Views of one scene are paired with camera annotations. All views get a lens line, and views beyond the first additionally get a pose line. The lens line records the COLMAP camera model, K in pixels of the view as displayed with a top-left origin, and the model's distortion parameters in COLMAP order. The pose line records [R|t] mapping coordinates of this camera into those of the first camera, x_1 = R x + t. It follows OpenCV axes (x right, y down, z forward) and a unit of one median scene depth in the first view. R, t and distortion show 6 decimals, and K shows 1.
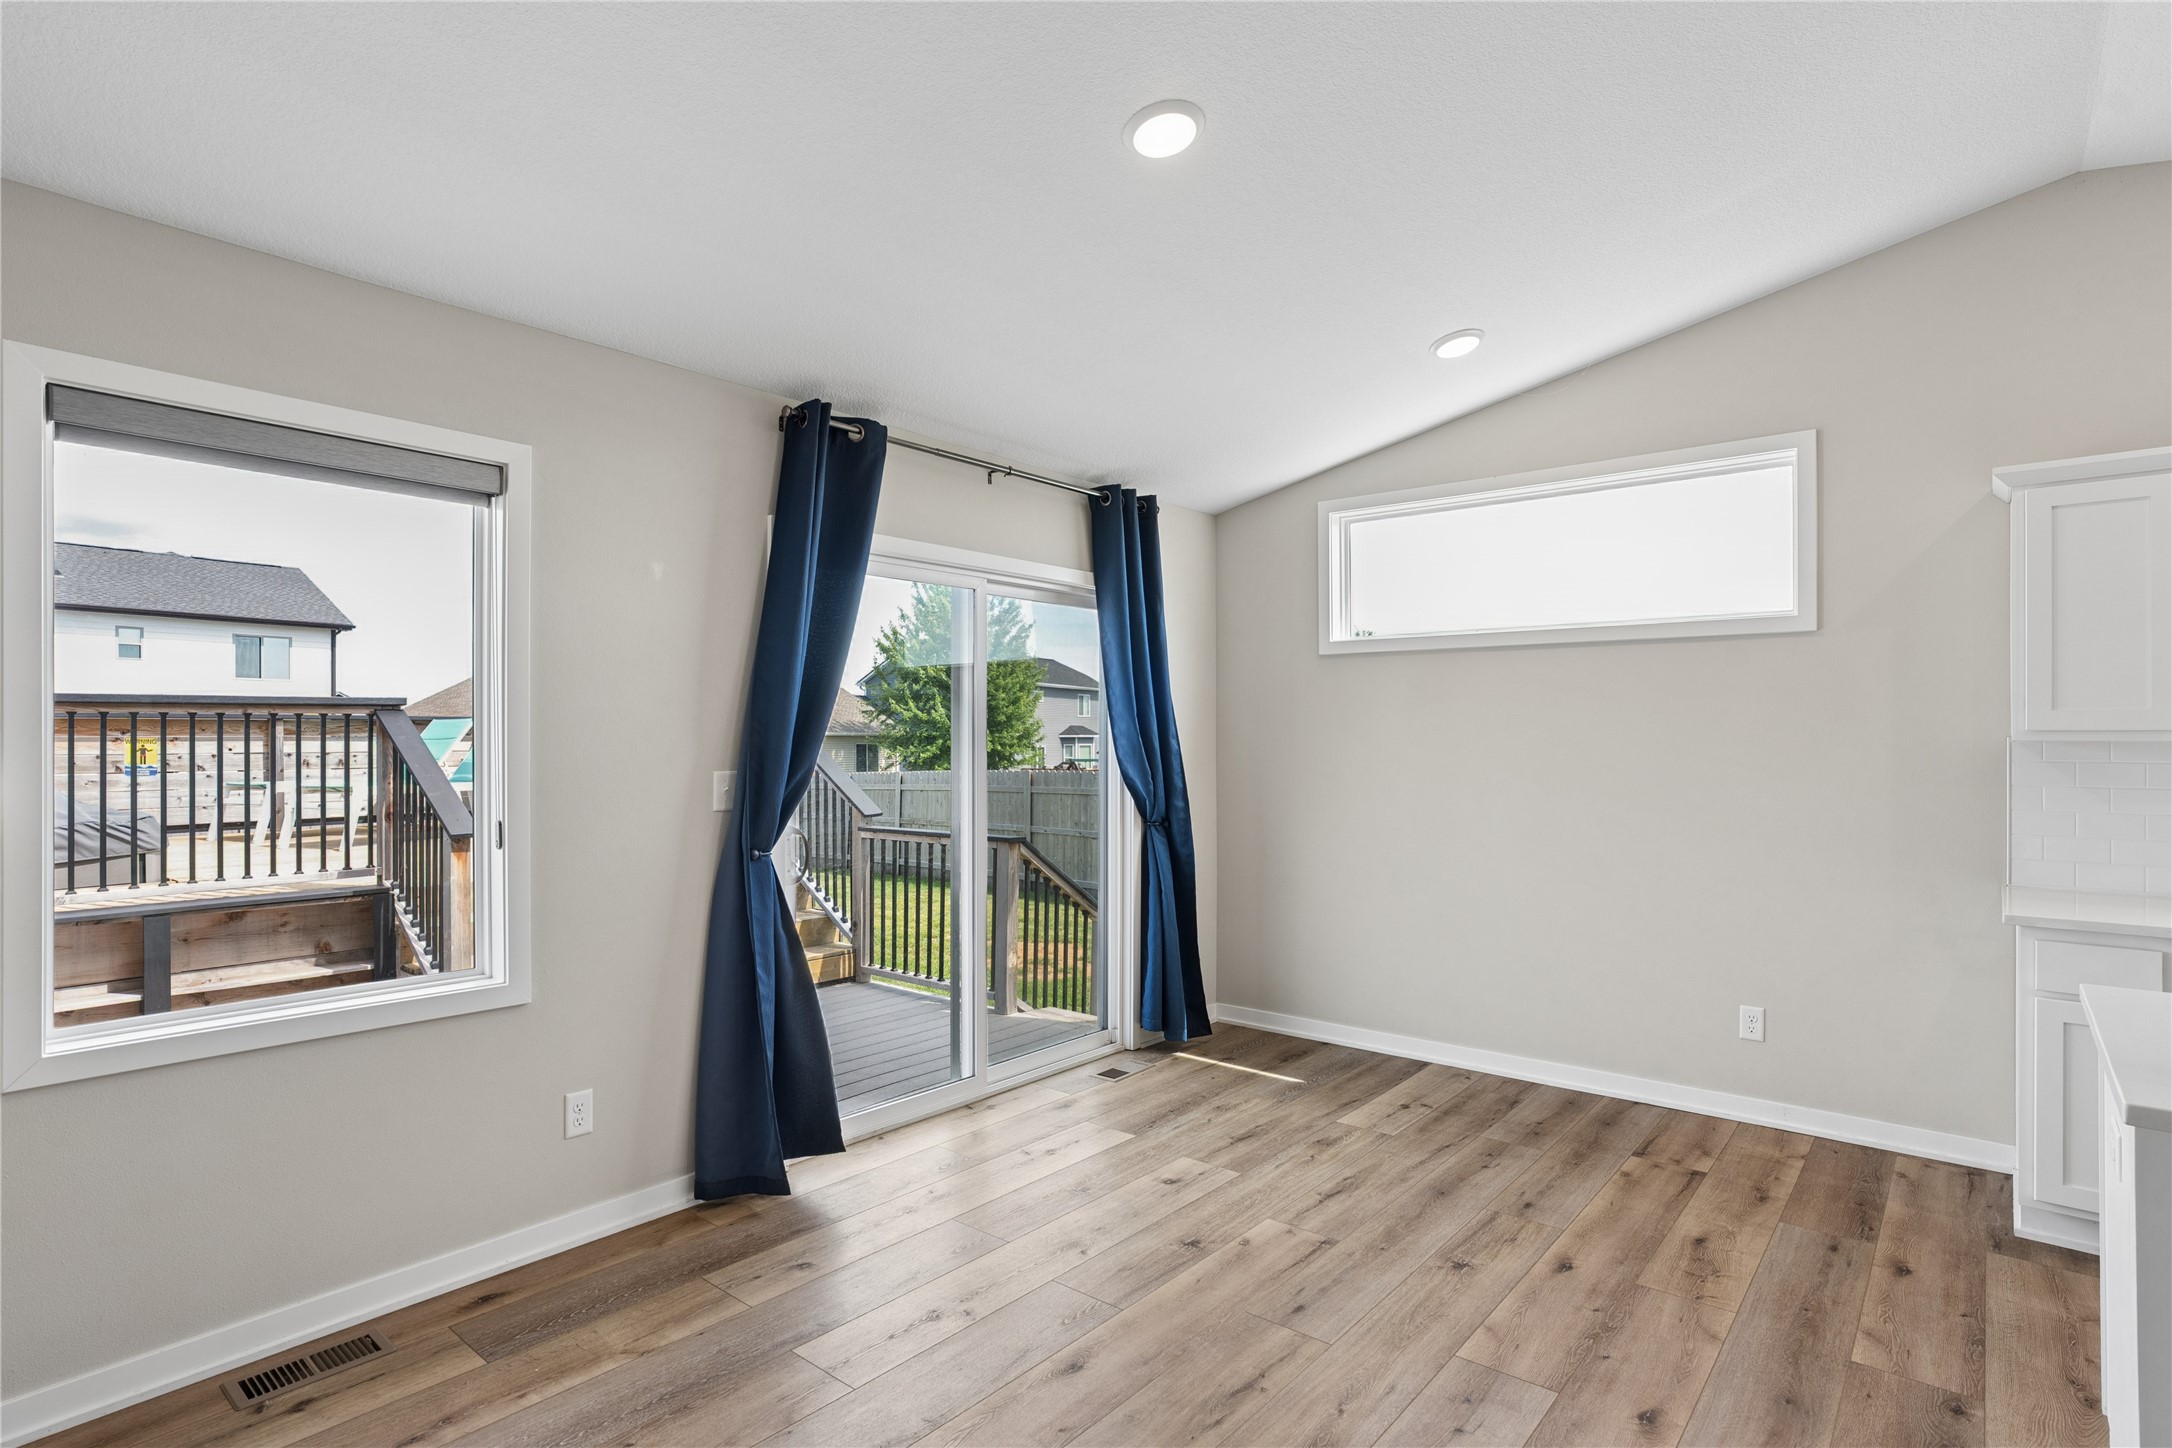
lens RADIAL K [[1108.1, 0, 1079.2], [0, 1108.1, 743.7], [0, 0, 1]] dist [-0.036105, 0.016998]
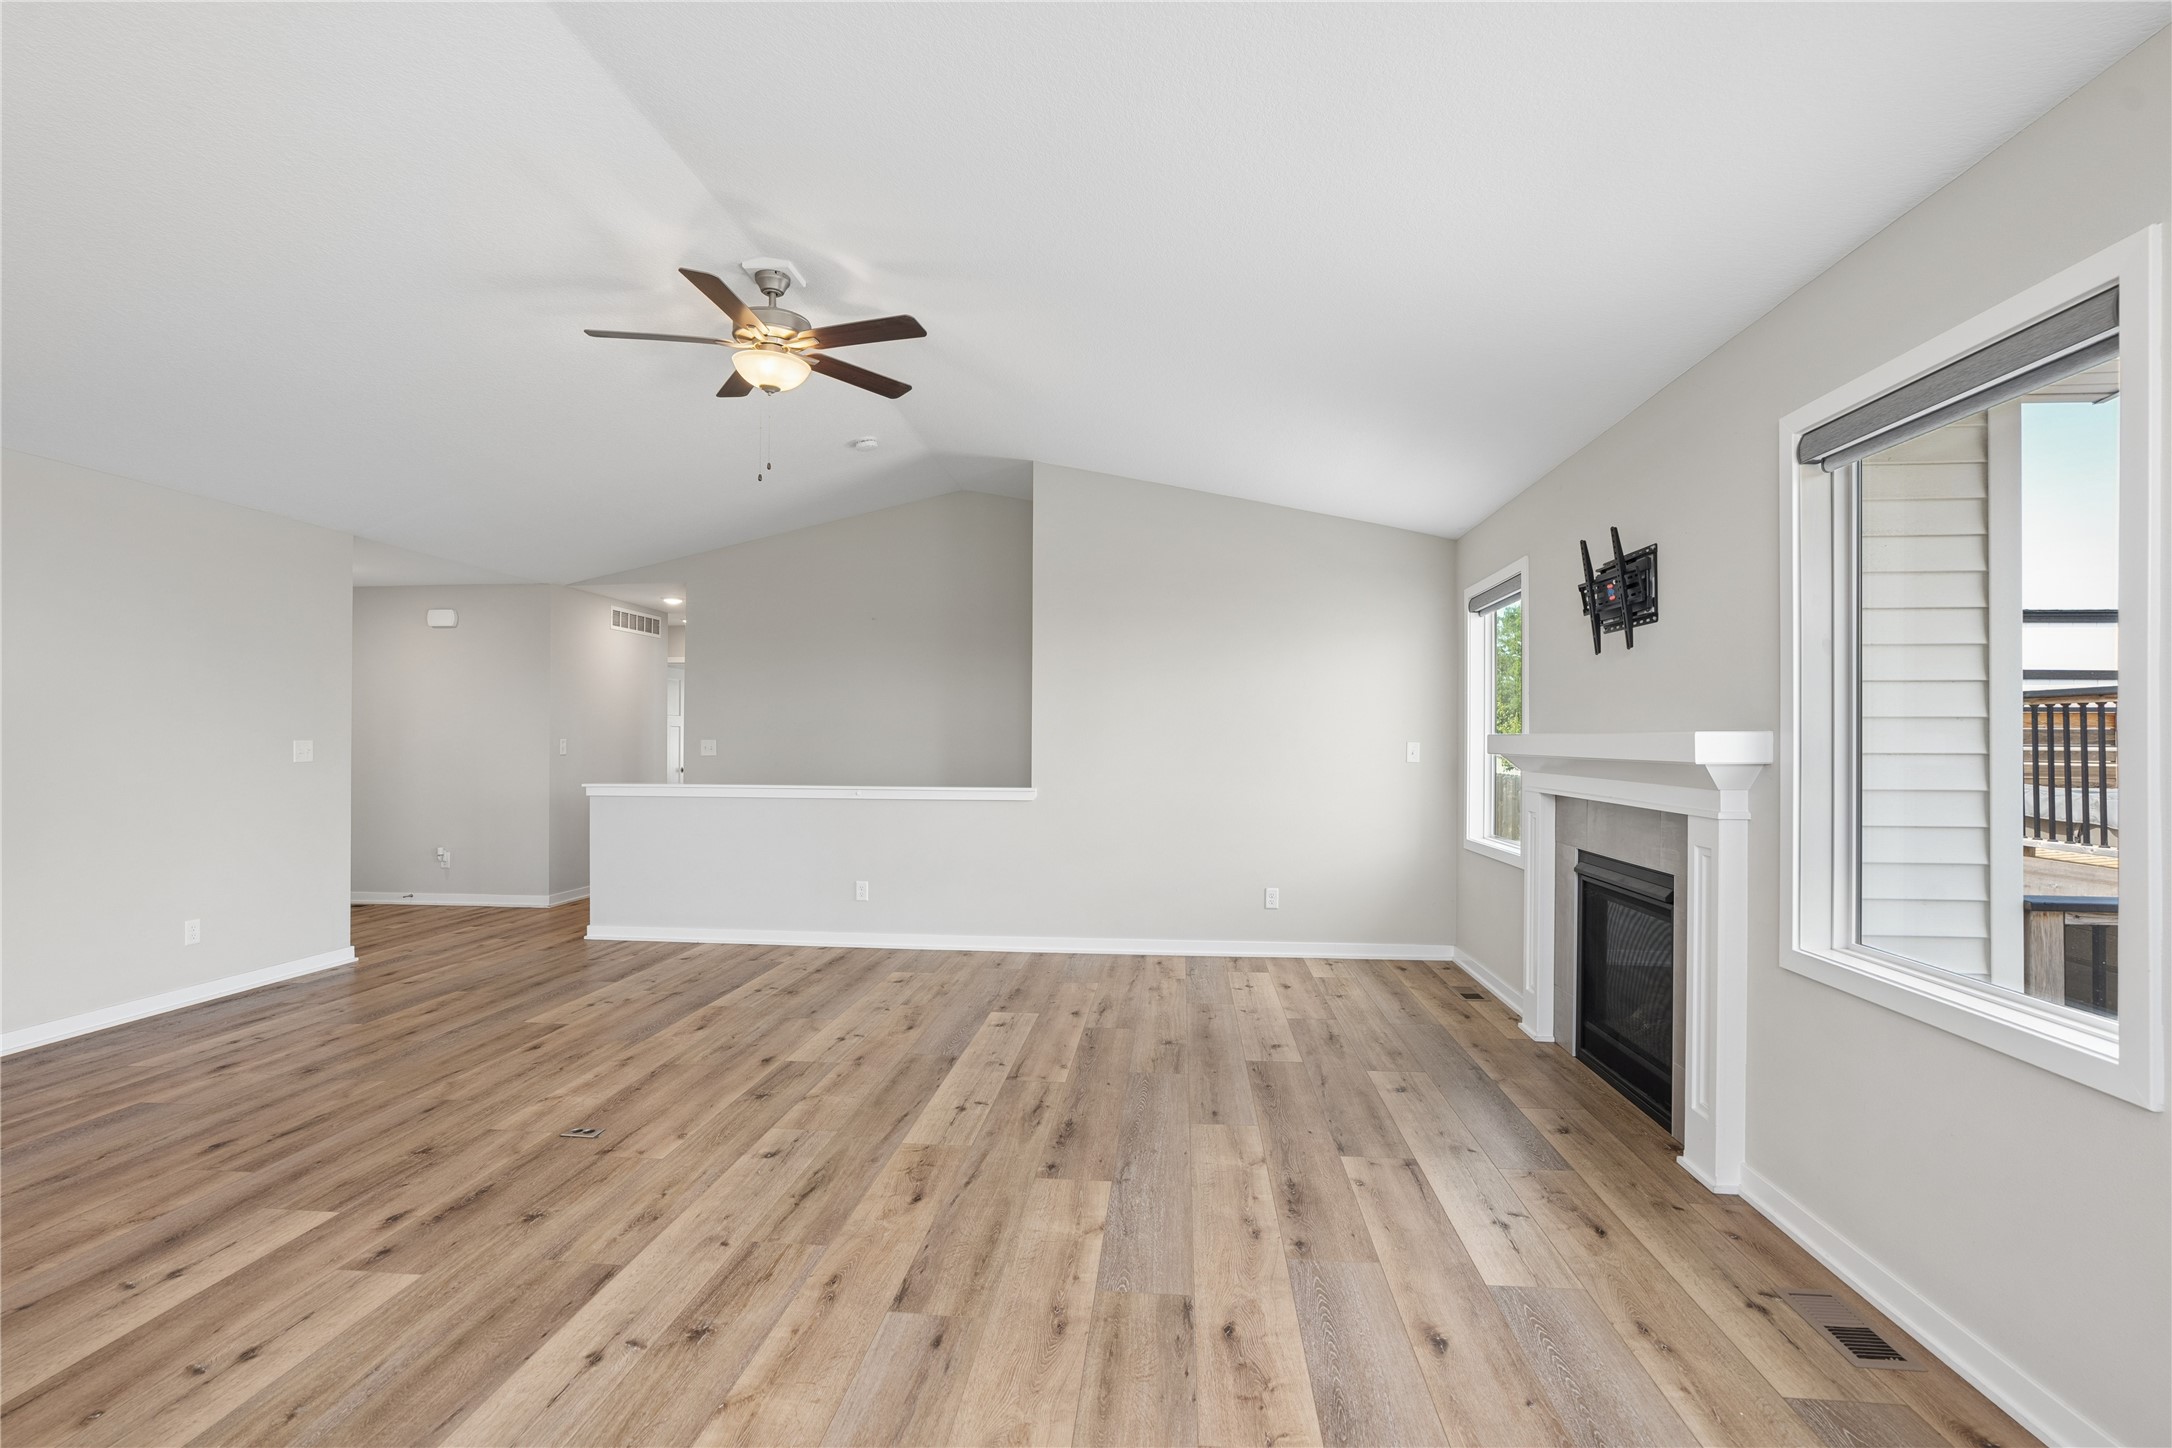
lens RADIAL K [[1010.7, 0, 1101.6], [0, 1010.7, 728.4], [0, 0, 1]] dist [-0.038832, 0.015818]
pose [[-0.814435, -0.005140, -0.580233, 0.254459], [-0.003838, 0.999987, -0.003471, 0.014926], [0.580243, -0.000600, -0.814443, 0.875375]]
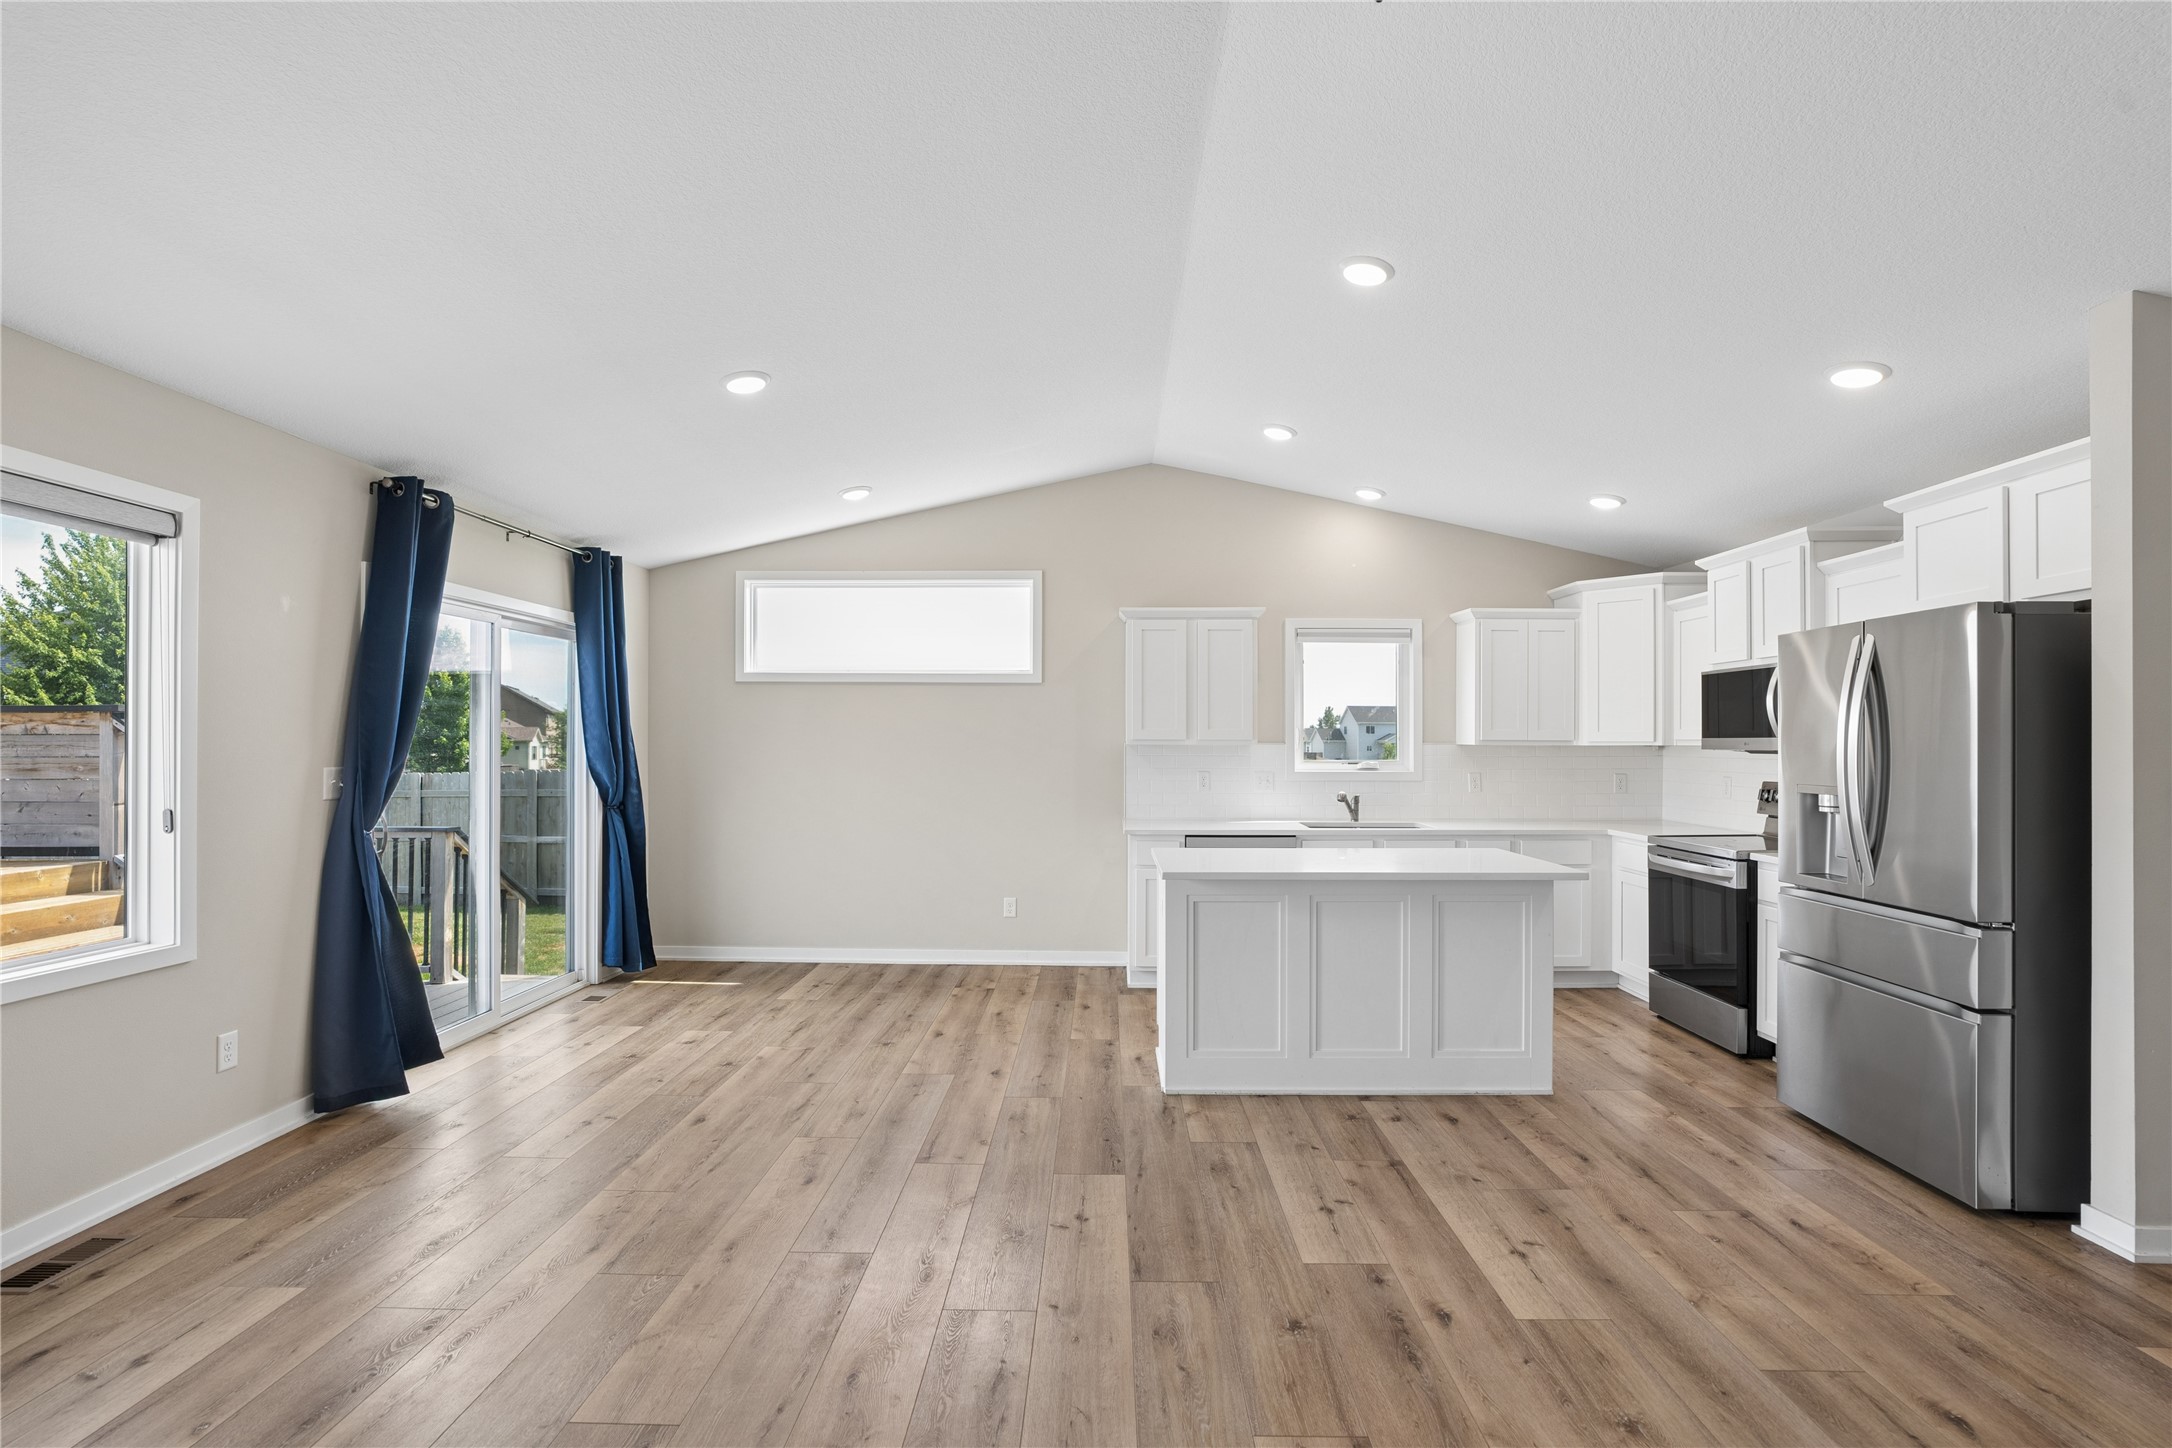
lens RADIAL K [[1051.6, 0, 1084.2], [0, 1051.6, 738.5], [0, 0, 1]] dist [-0.040652, 0.017376]
pose [[0.779653, 0.004900, 0.626193, -0.351581], [-0.000600, 0.999975, -0.007078, 0.000009], [-0.626212, 0.005142, 0.779636, -0.388866]]
